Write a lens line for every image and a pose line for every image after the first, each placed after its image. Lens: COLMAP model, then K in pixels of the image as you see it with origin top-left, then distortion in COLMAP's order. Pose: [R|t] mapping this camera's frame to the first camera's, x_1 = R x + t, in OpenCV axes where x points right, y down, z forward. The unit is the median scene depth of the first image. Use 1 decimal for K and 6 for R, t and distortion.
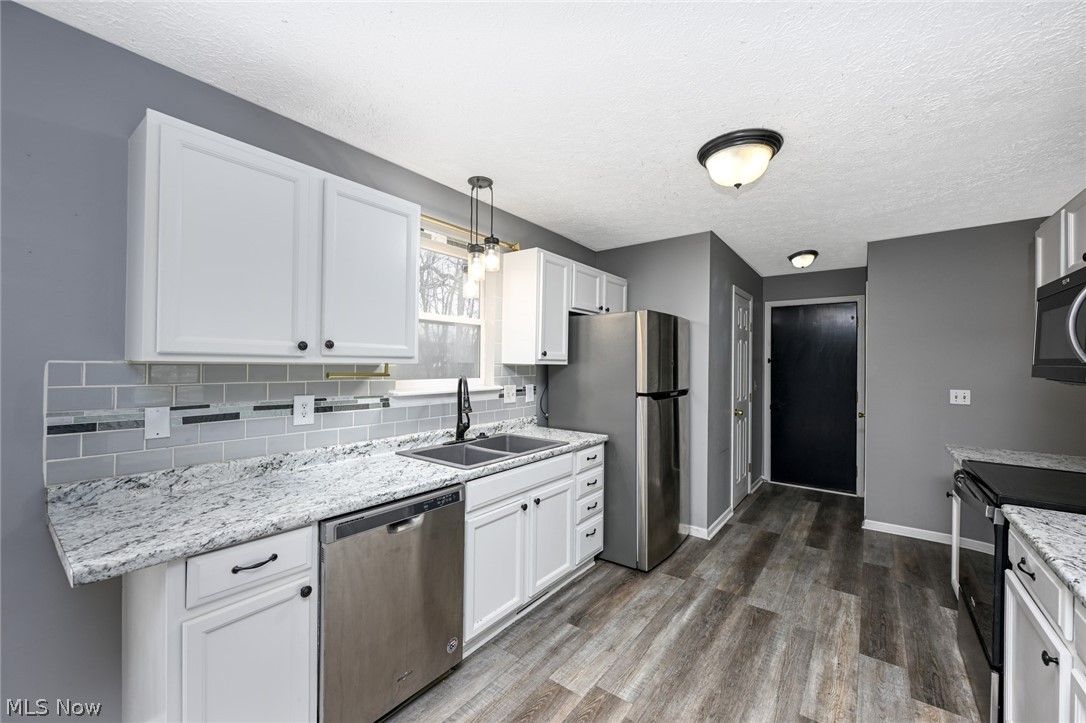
lens RADIAL K [[432.6, 0, 542.2], [0, 432.6, 362.9], [0, 0, 1]] dist [-0.001256, 0.000413]
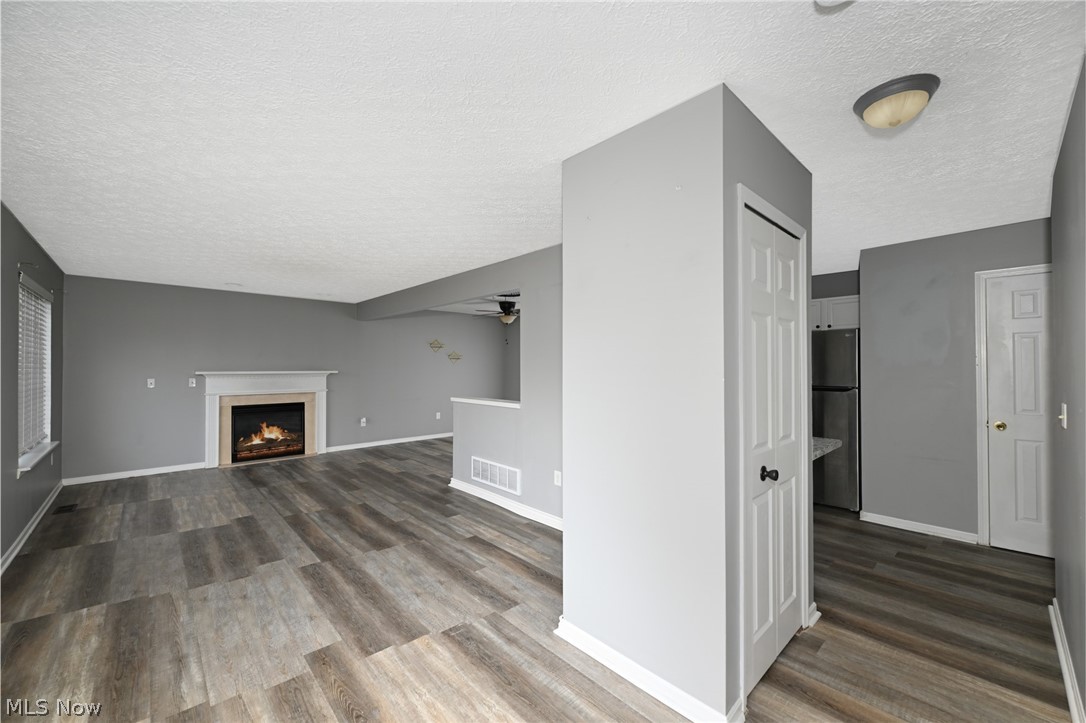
lens RADIAL K [[432.6, 0, 542.2], [0, 432.6, 362.9], [0, 0, 1]] dist [-0.001256, 0.000413]
pose [[-0.175491, -0.017877, -0.984319, 2.551478], [0.000679, 0.999833, -0.018280, 0.024783], [0.984481, -0.003877, -0.175449, 0.570681]]
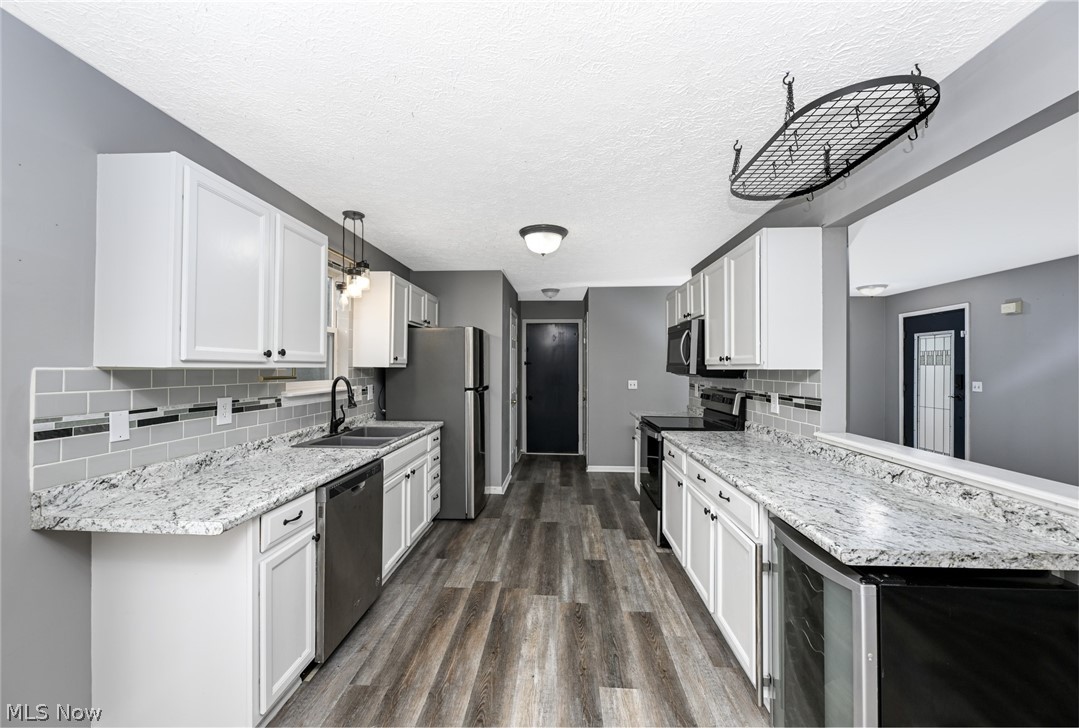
lens RADIAL K [[430.5, 0, 531.4], [0, 430.5, 365.0], [0, 0, 1]] dist [-0.000018, 0.000050]
pose [[0.836351, -0.004915, 0.548173, -0.439571], [0.004635, 0.999987, 0.001896, -0.005098], [-0.548175, 0.000955, 0.836363, -0.296464]]
